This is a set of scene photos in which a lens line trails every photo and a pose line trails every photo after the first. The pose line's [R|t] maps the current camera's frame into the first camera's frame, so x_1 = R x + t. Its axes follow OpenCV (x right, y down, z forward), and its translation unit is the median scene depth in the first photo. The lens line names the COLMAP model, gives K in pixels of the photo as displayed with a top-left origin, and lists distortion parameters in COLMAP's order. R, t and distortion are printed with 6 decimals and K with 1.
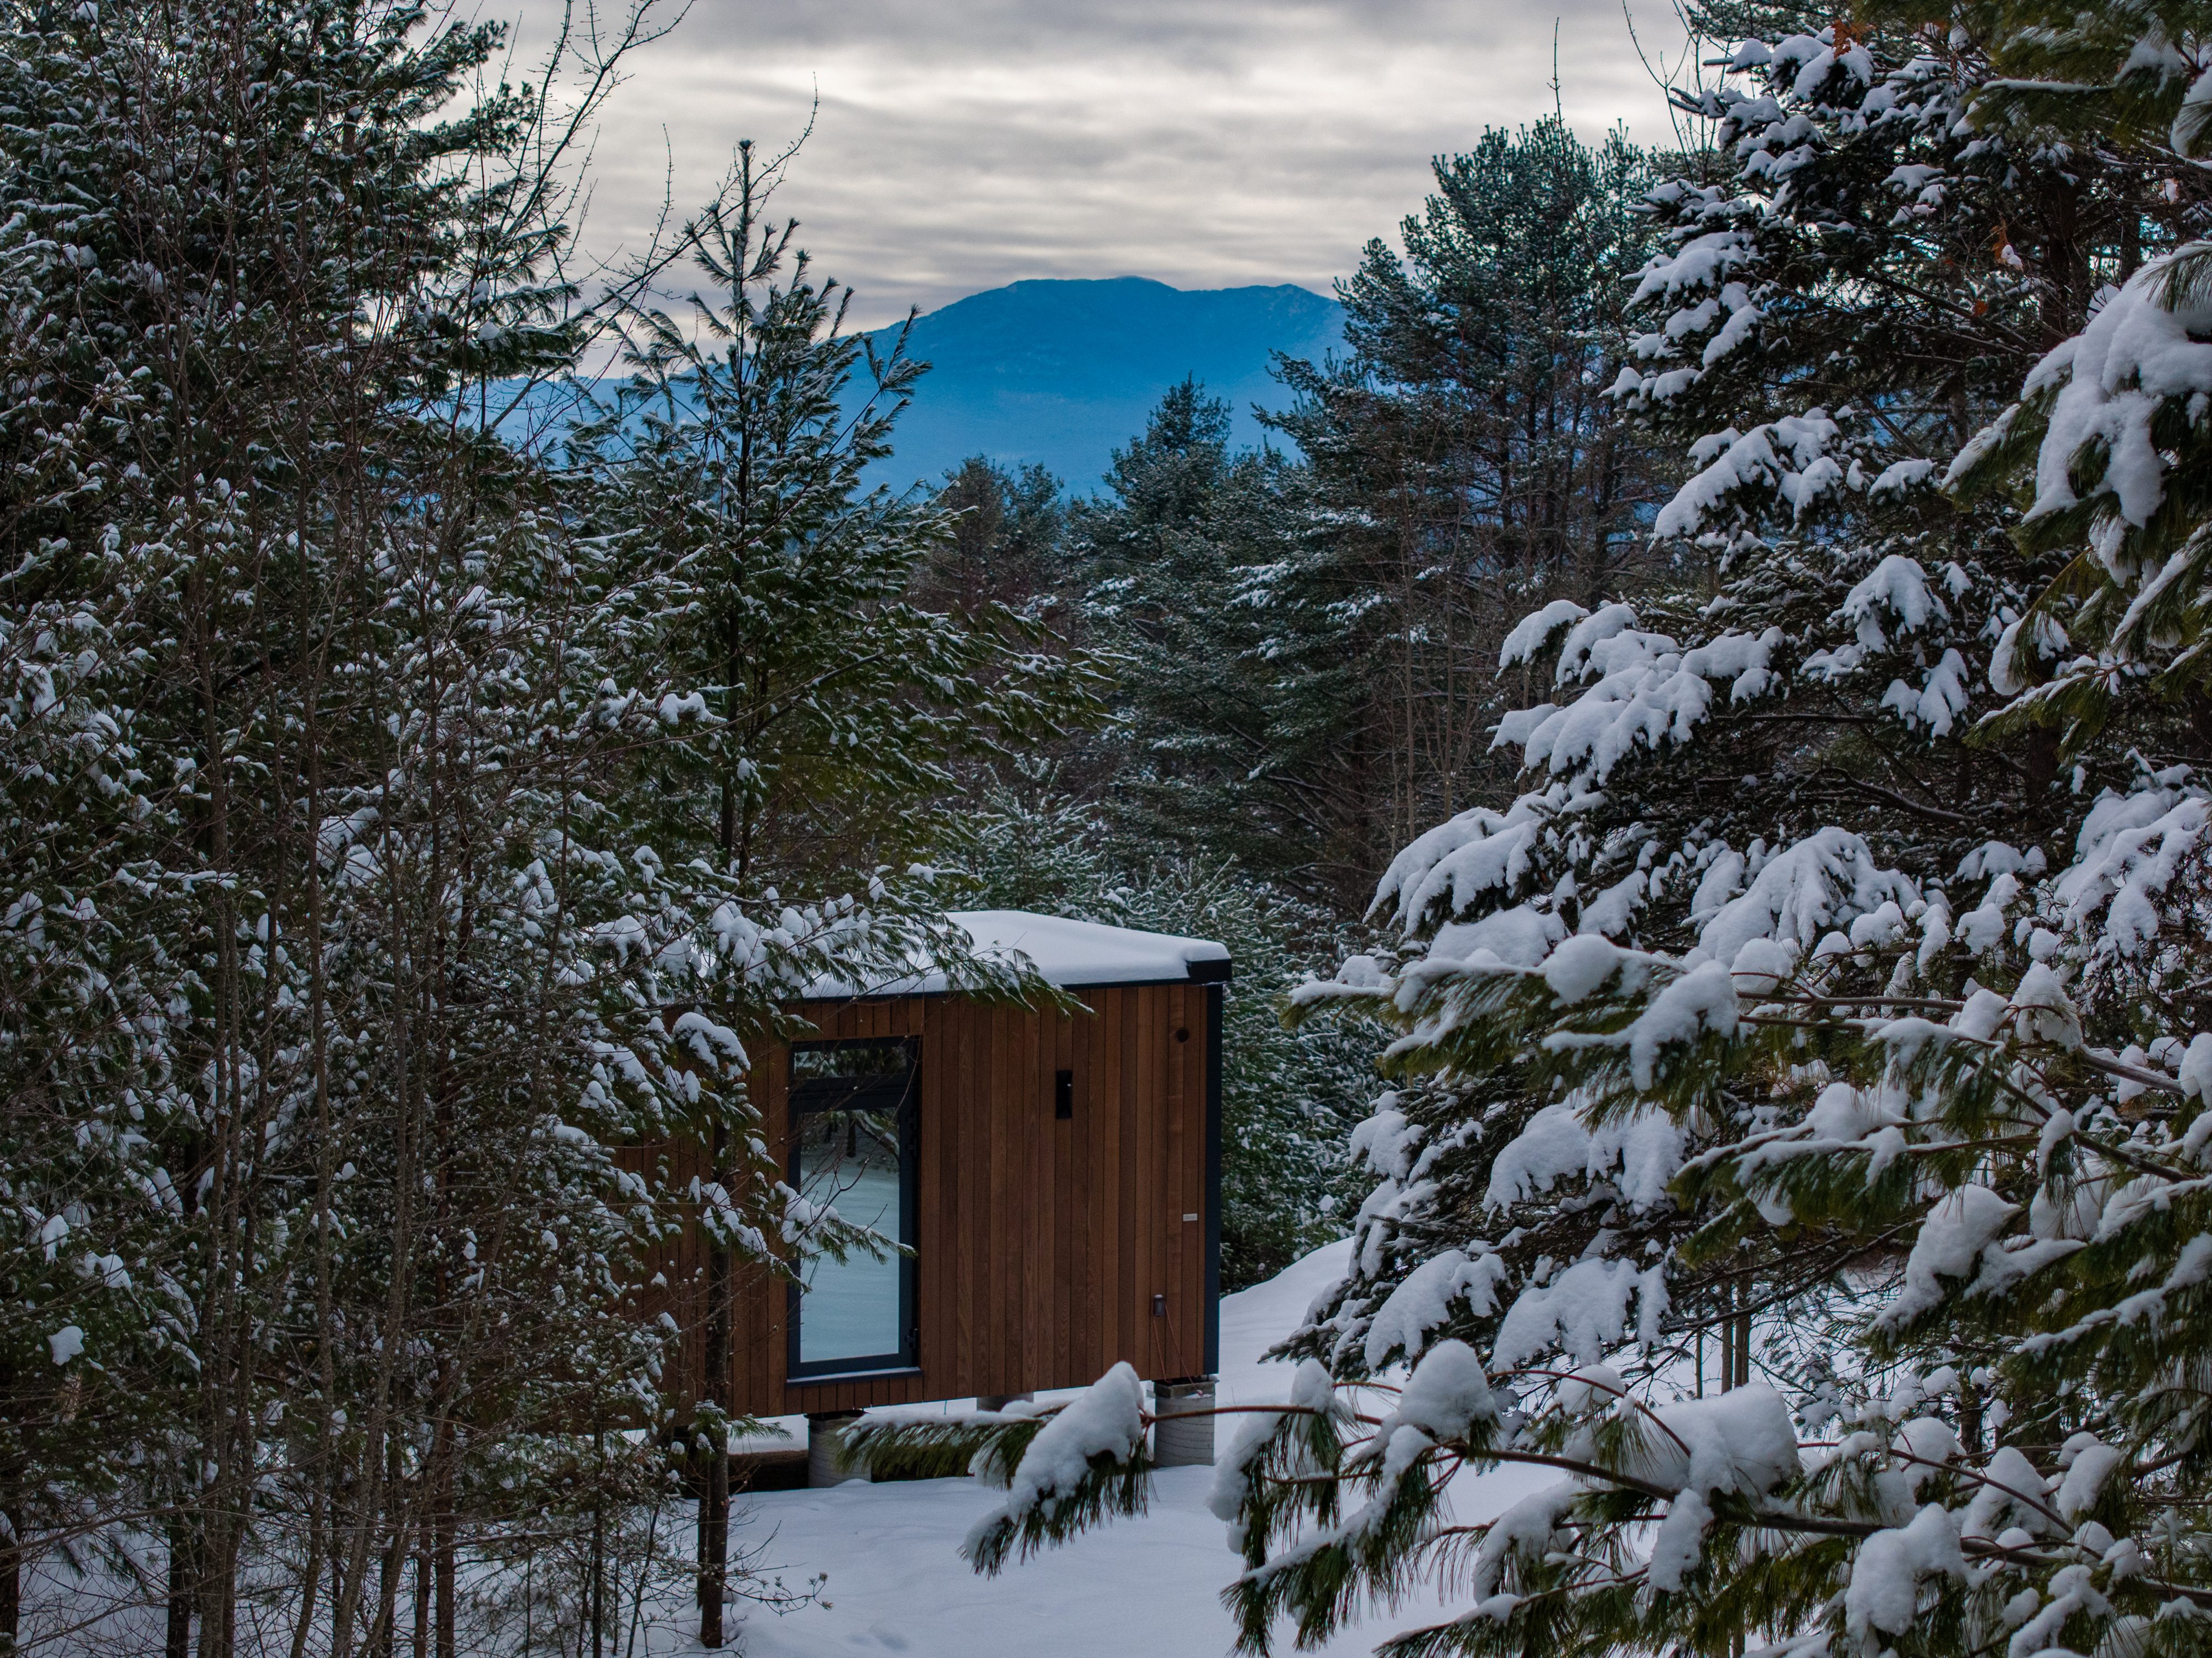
lens RADIAL K [[4464.1, 0, 1106.0], [0, 4464.1, 829.0], [0, 0, 1]] dist [-0.192767, 1.521469]
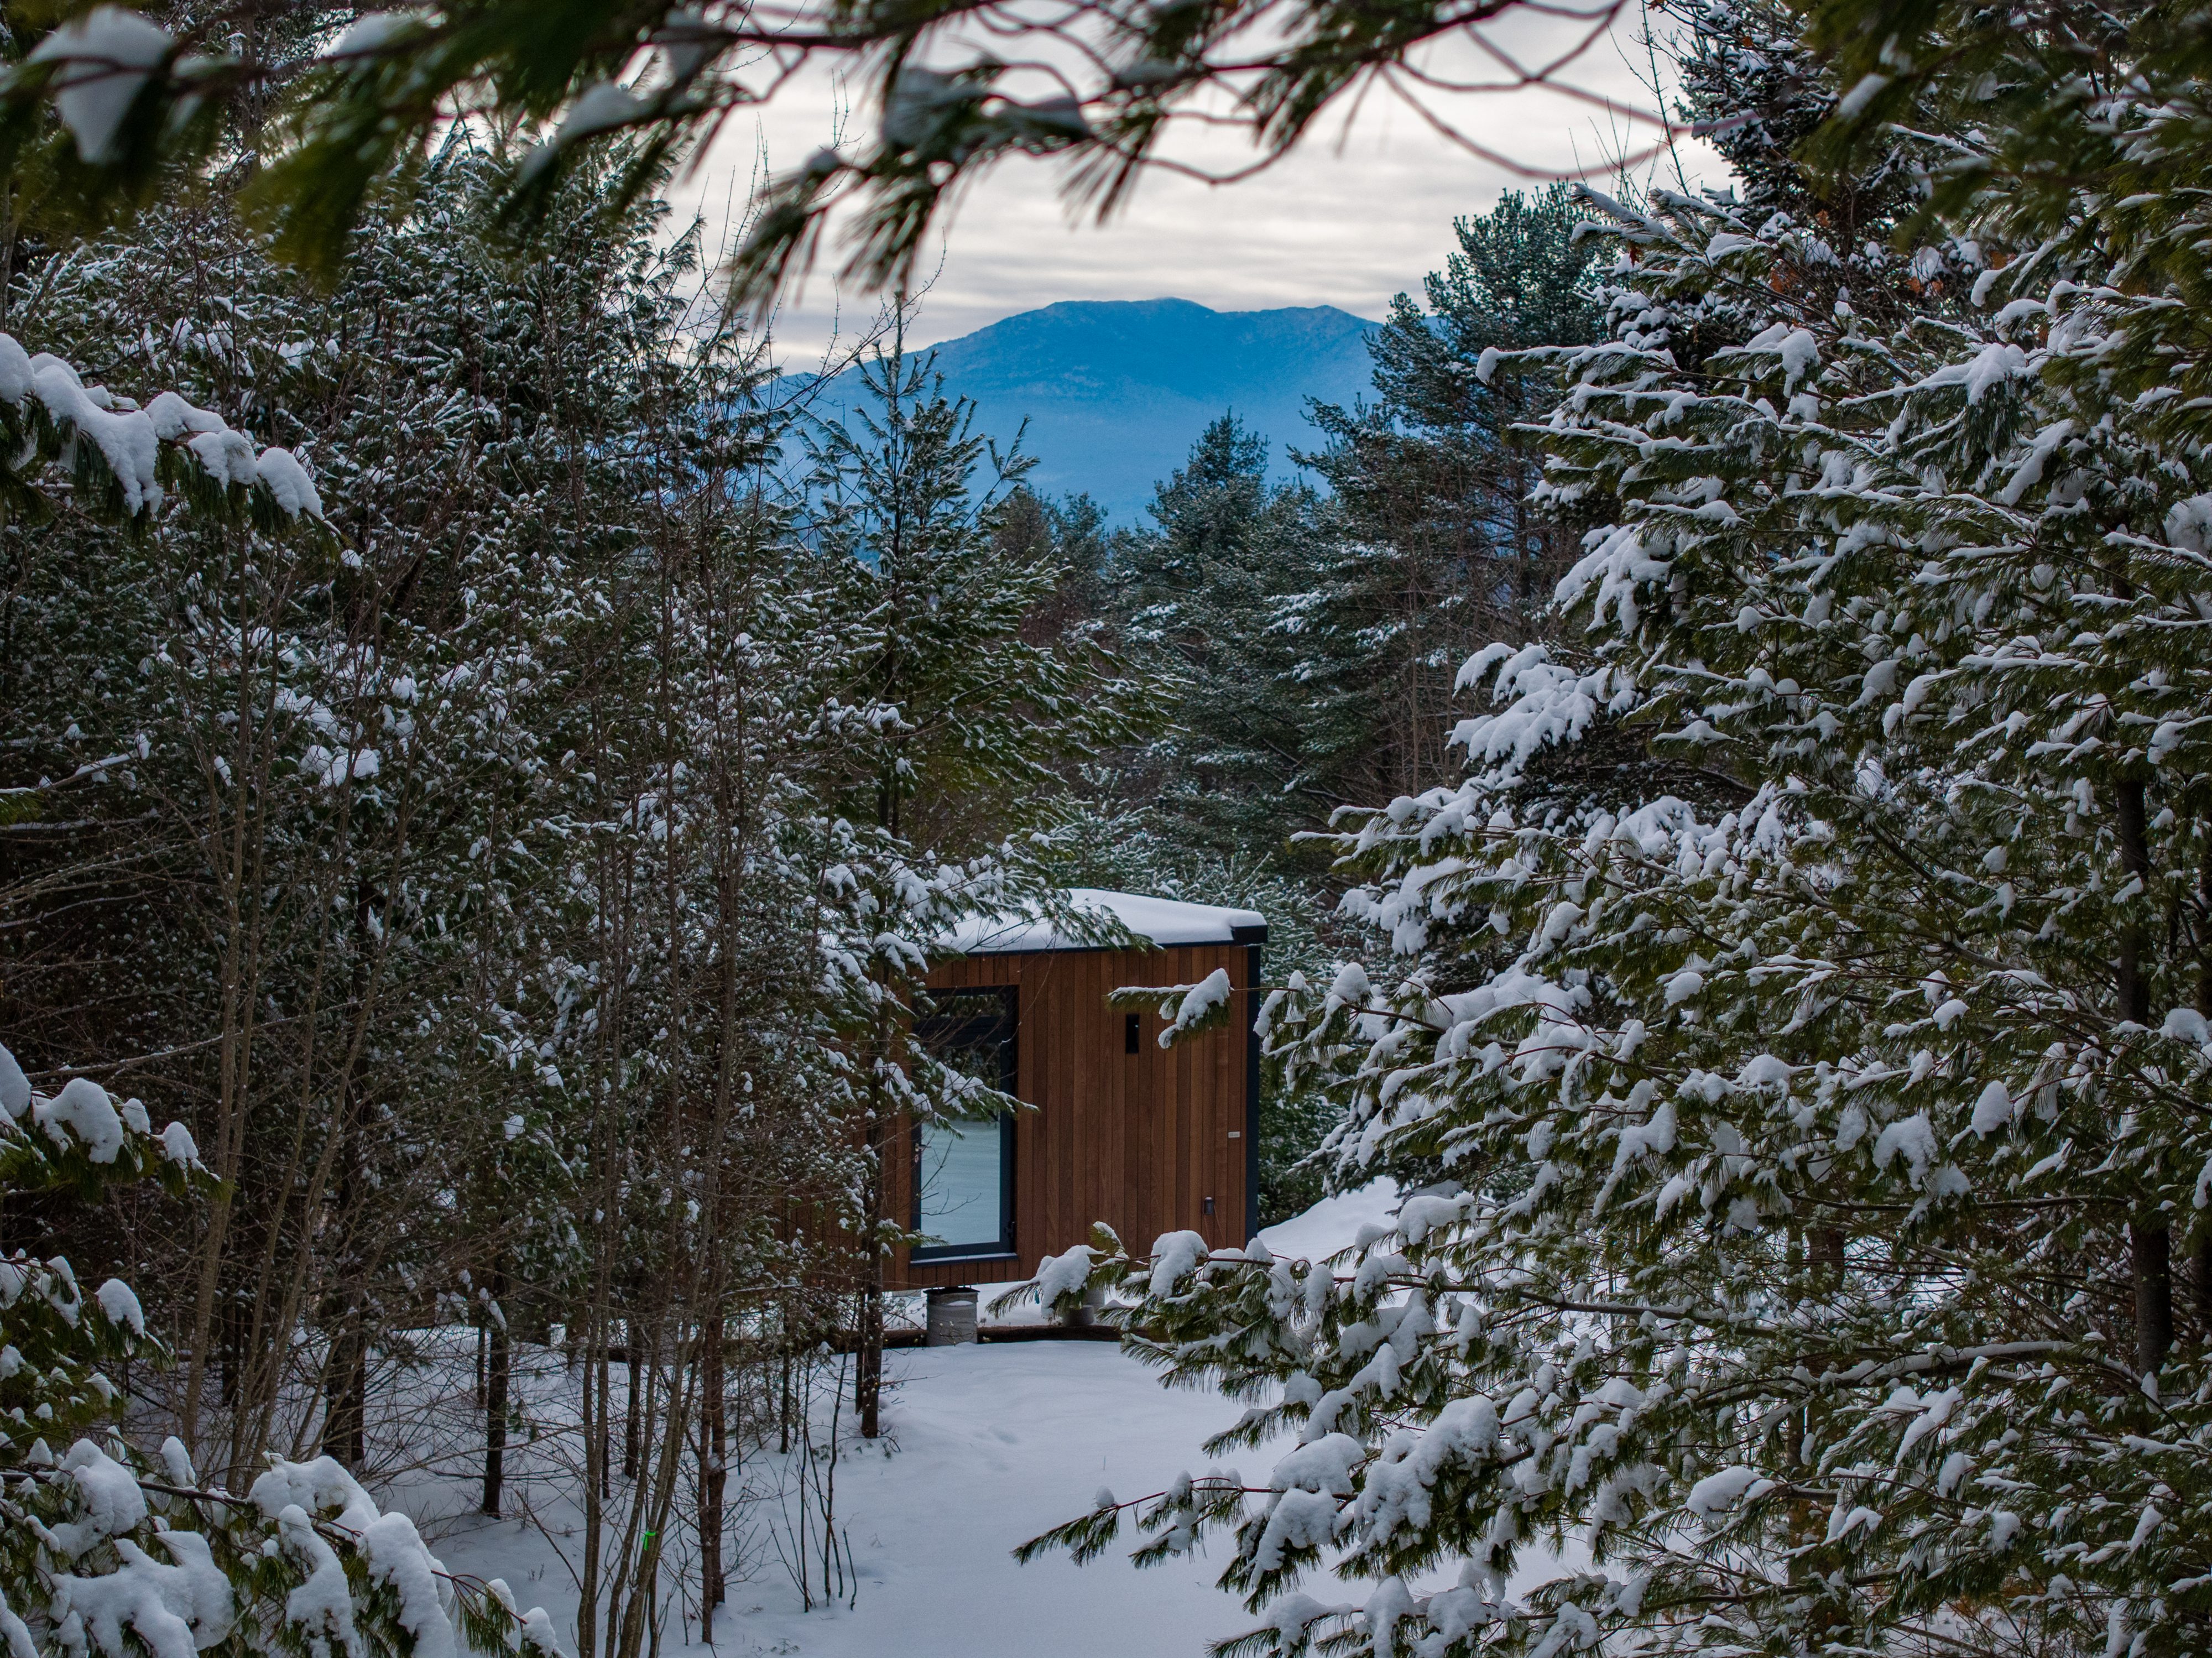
lens RADIAL K [[4464.1, 0, 1106.0], [0, 4464.1, 829.0], [0, 0, 1]] dist [-0.192767, 1.521469]
pose [[0.999964, 0.000080, -0.008429, -0.010173], [-0.000119, 0.999989, -0.004668, 0.013582], [0.008428, 0.004669, 0.999954, -0.386537]]
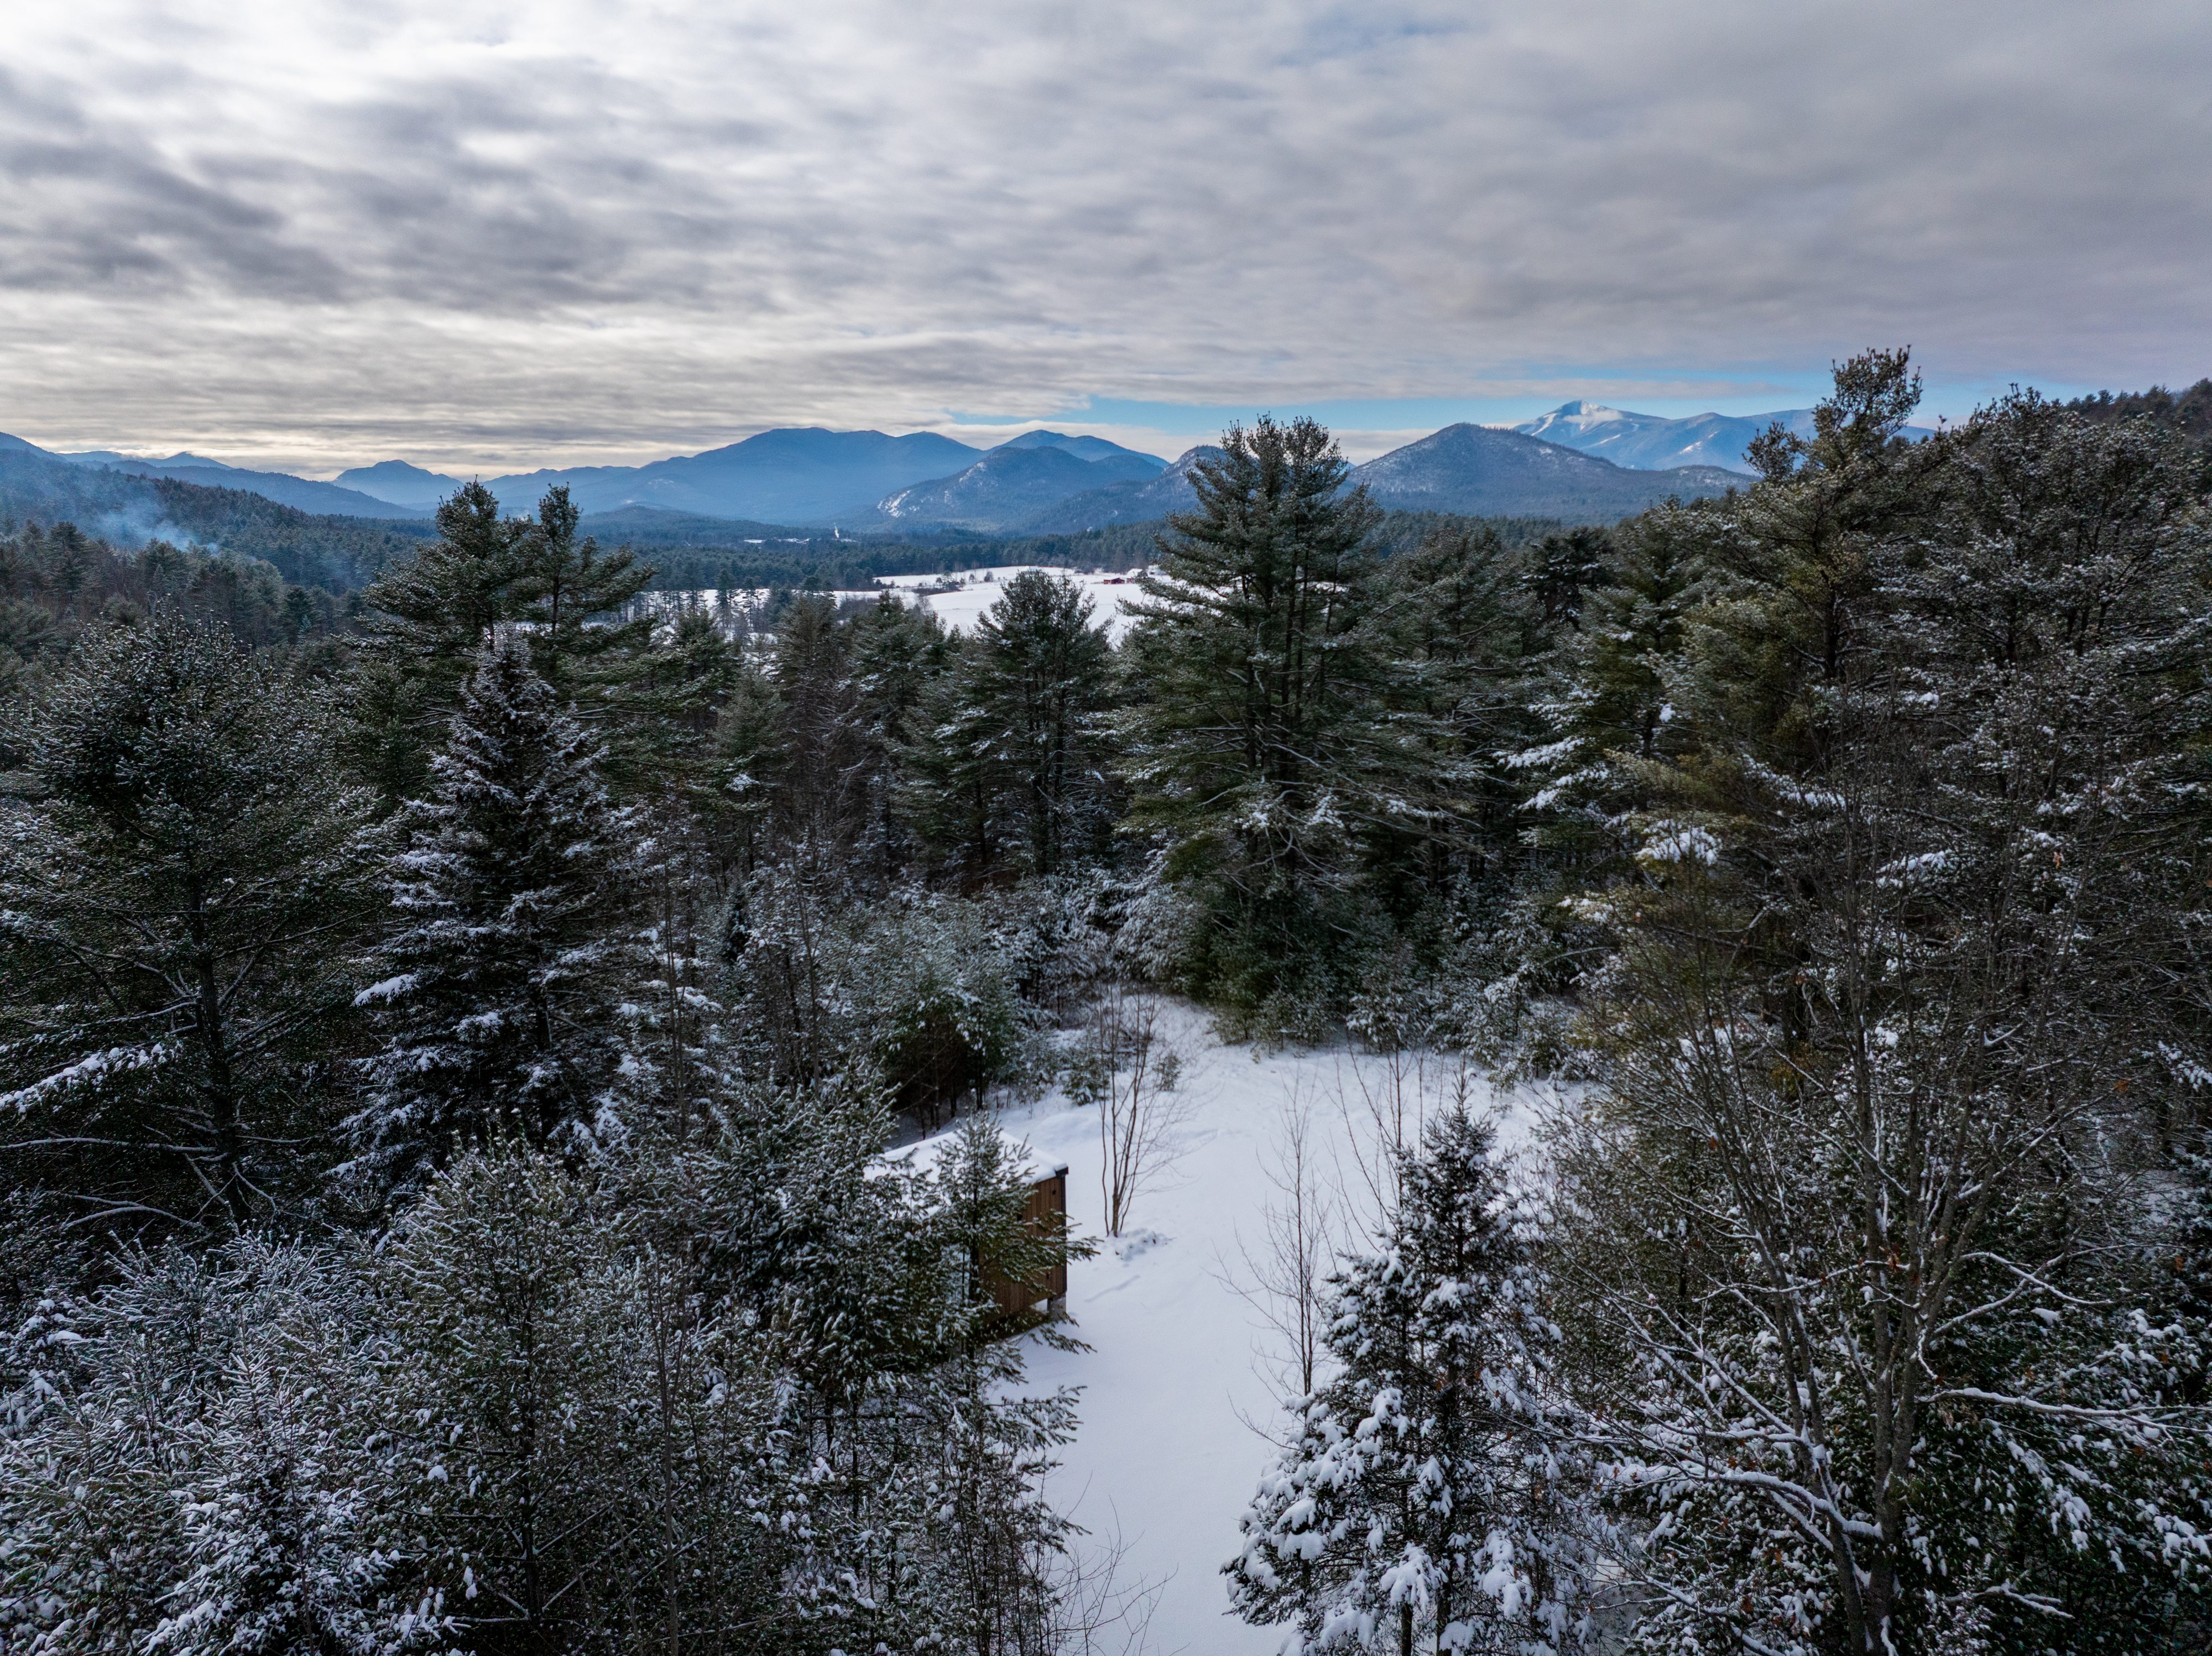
lens RADIAL K [[1557.6, 0, 1110.7], [0, 1557.6, 813.4], [0, 0, 1]] dist [-0.013869, -0.039586]
pose [[0.982556, -0.046430, 0.180077, -0.210849], [0.024958, 0.992494, 0.119719, -0.570075], [-0.184284, -0.113136, 0.976340, -0.068593]]
